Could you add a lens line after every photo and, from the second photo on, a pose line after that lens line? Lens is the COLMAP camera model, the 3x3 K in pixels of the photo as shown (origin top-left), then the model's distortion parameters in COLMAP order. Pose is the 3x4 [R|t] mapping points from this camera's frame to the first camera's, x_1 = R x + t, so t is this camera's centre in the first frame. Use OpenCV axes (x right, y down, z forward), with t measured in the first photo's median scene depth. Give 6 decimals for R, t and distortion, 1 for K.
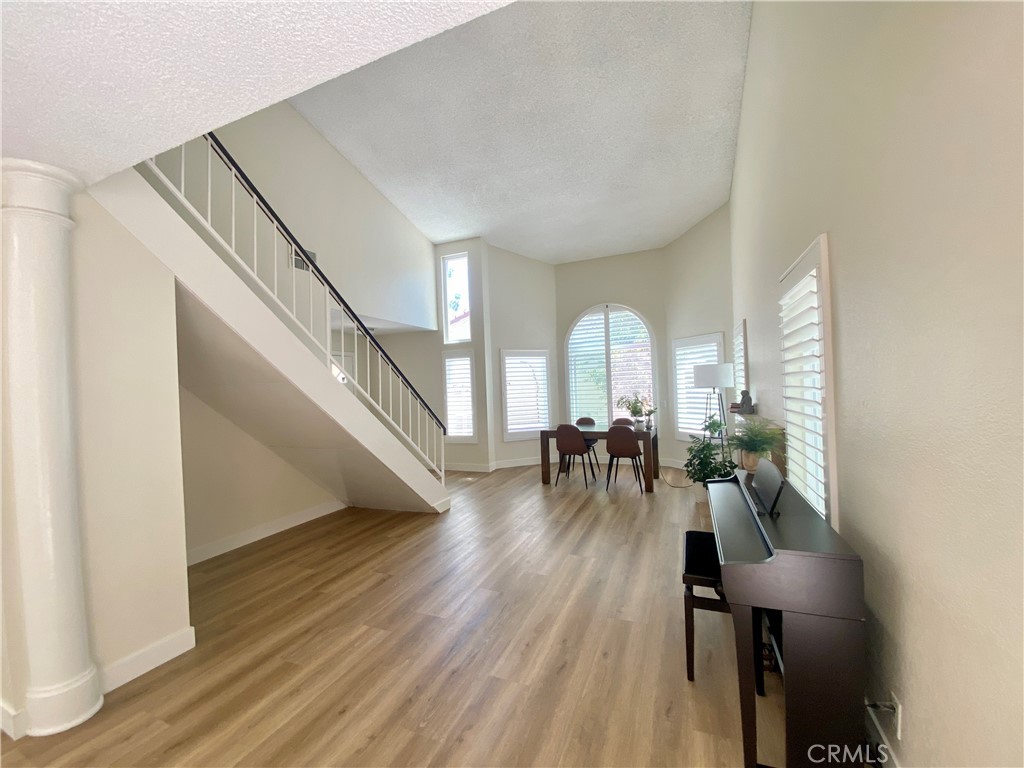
lens RADIAL K [[408.4, 0, 512.0], [0, 408.4, 384.0], [0, 0, 1]] dist [0.038329, -0.035652]
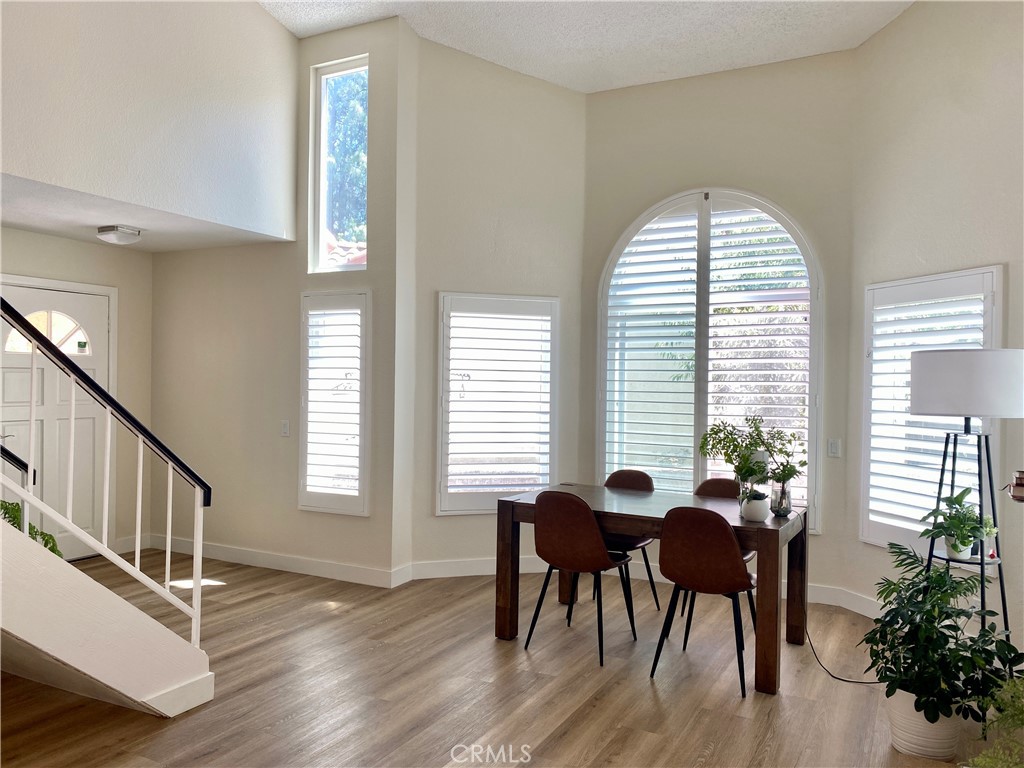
lens RADIAL K [[769.7, 0, 512.0], [0, 769.7, 384.0], [0, 0, 1]] dist [-0.008771, 0.003389]
pose [[0.994968, 0.051825, -0.085753, 0.127564], [-0.050902, 0.998620, 0.012913, -0.006341], [0.086304, -0.008483, 0.996233, 0.251987]]
